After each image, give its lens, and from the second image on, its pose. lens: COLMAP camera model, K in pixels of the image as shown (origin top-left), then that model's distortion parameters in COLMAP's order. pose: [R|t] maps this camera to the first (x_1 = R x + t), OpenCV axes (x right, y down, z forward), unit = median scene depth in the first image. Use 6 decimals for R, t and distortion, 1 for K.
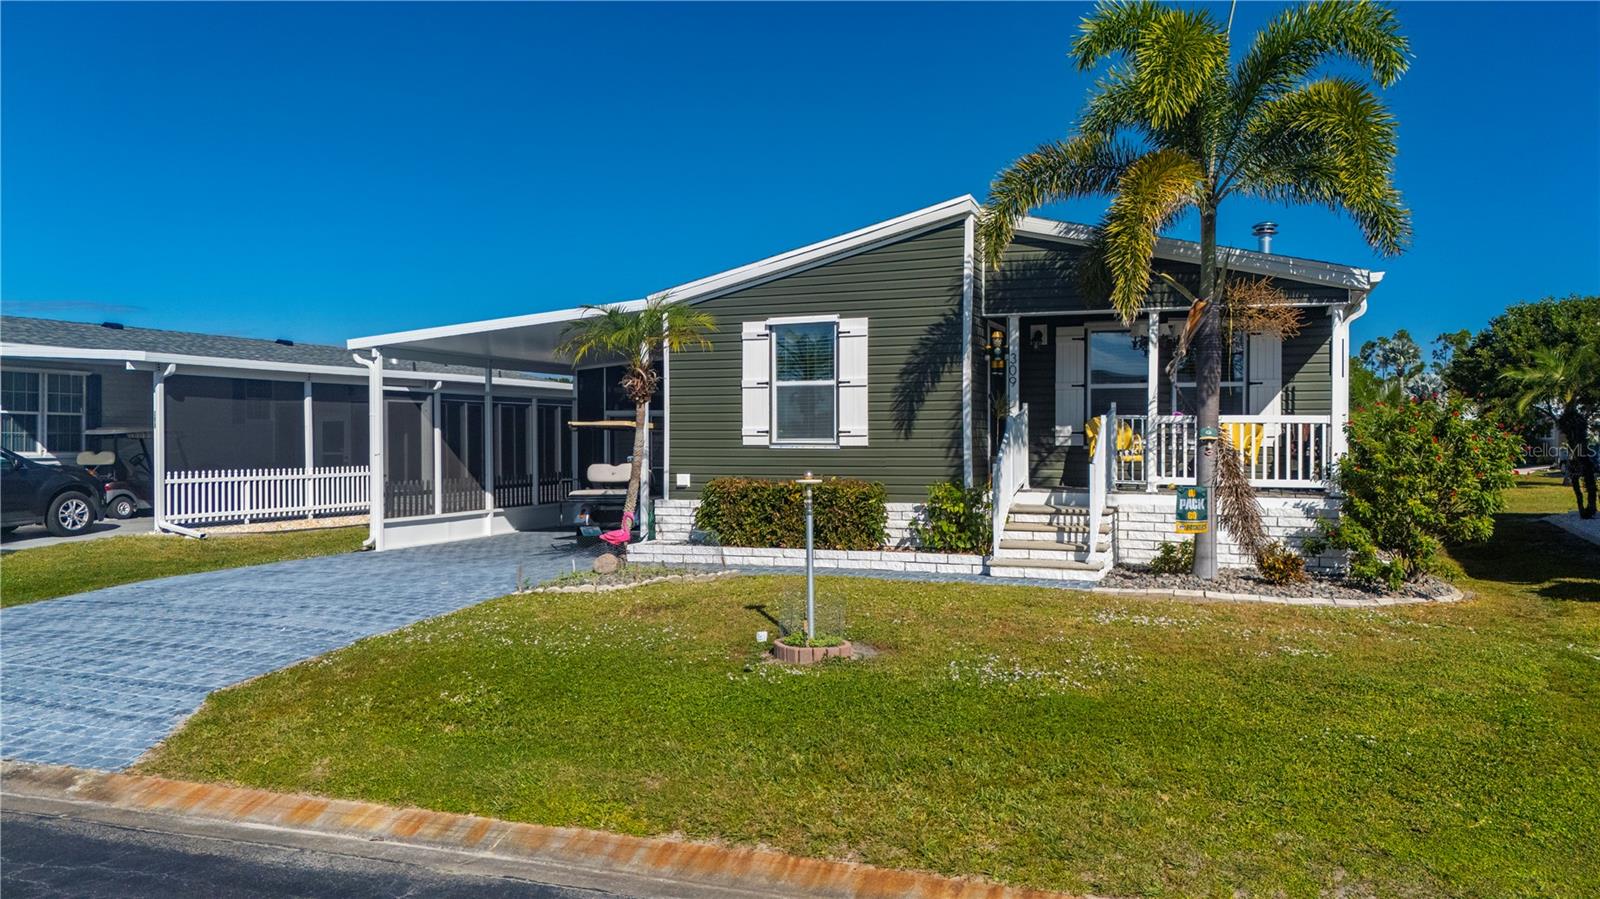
lens RADIAL K [[1188.1, 0, 800.6], [0, 1188.1, 448.8], [0, 0, 1]] dist [0.083213, -0.080143]
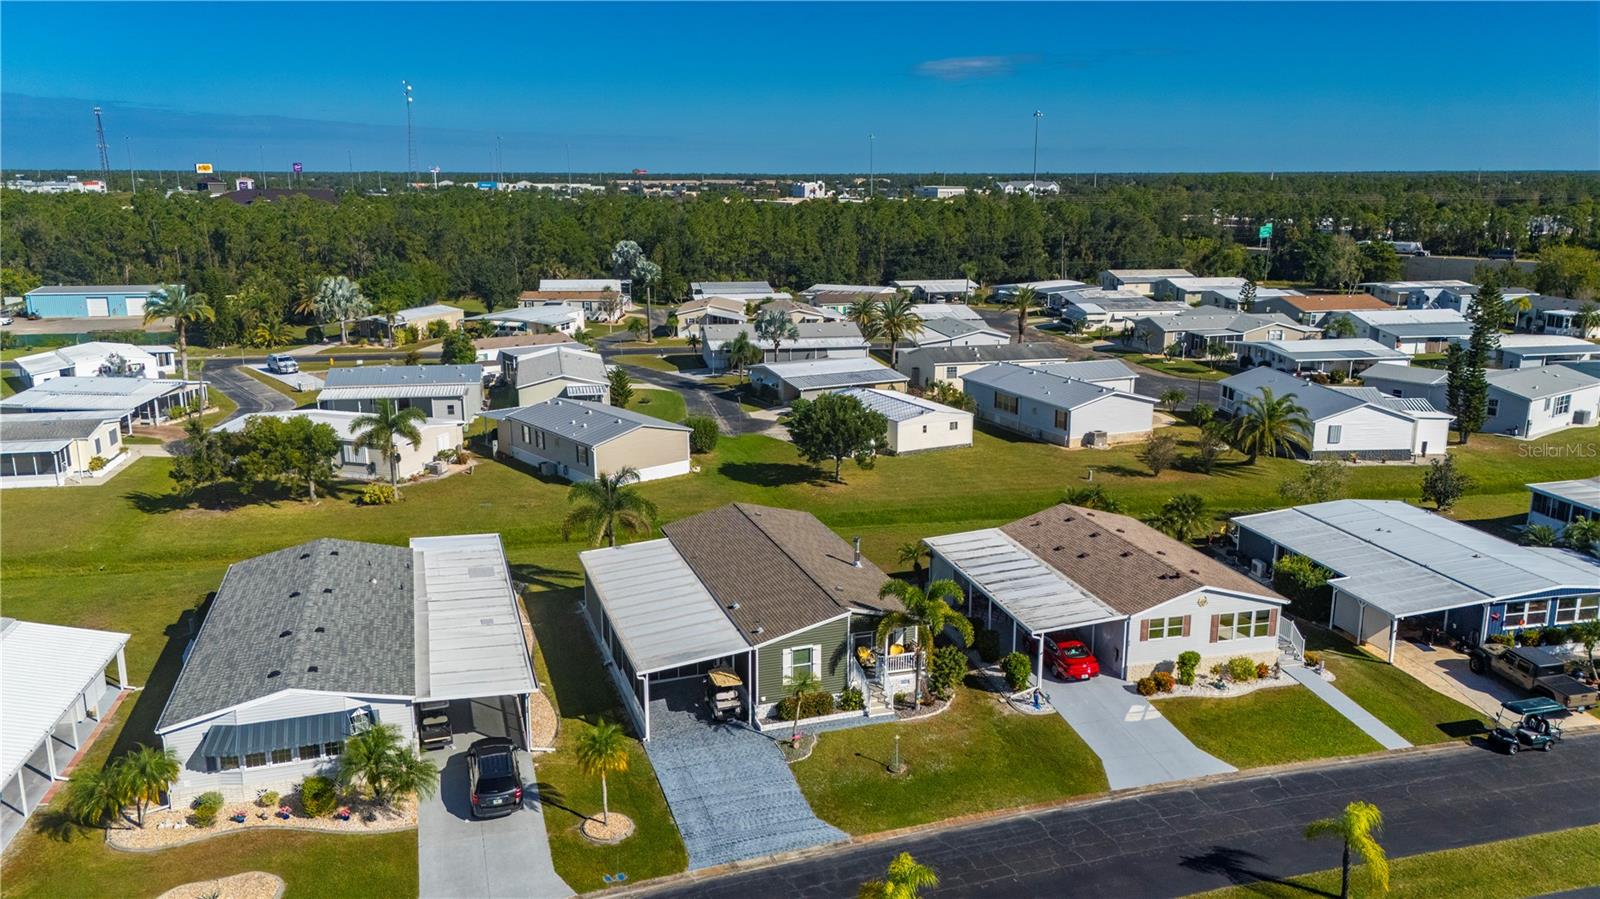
lens RADIAL K [[1173.3, 0, 798.5], [0, 1173.3, 443.5], [0, 0, 1]] dist [0.080443, -0.081555]
pose [[0.767658, -0.137732, 0.625885, -1.999829], [0.001713, 0.977070, 0.212913, -1.377380], [-0.640858, -0.162372, 0.750291, -1.375078]]
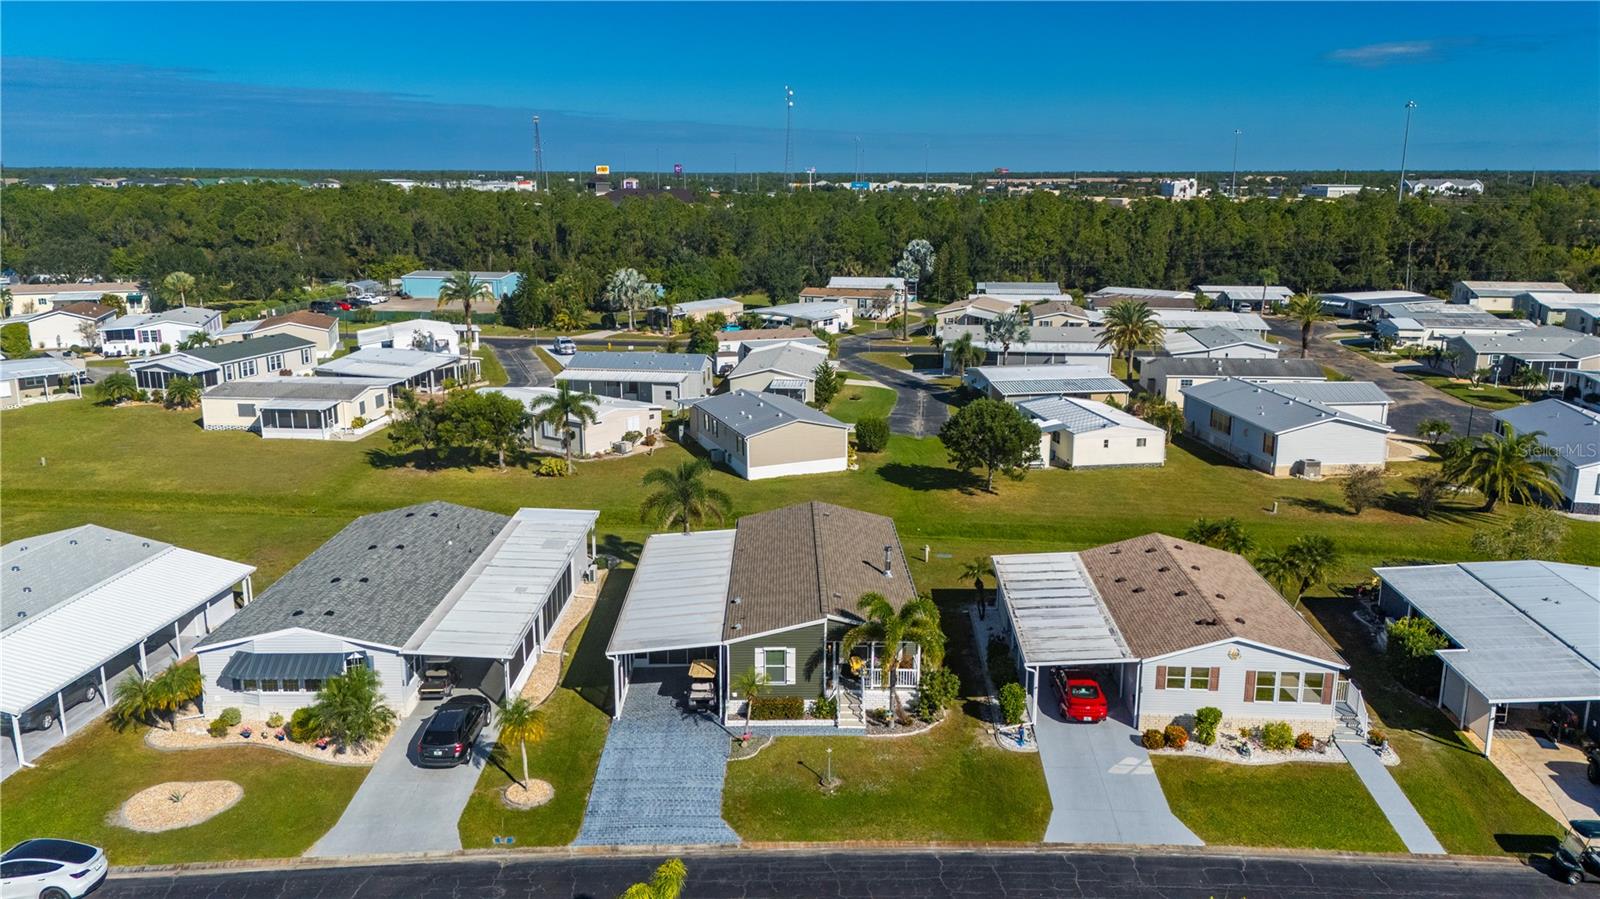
lens RADIAL K [[1165.9, 0, 800.1], [0, 1165.9, 445.8], [0, 0, 1]] dist [0.079091, -0.076889]
pose [[0.926983, -0.078314, 0.366836, -1.092240], [-0.003370, 0.976184, 0.216916, -1.379652], [-0.375087, -0.202314, 0.904643, -1.870911]]
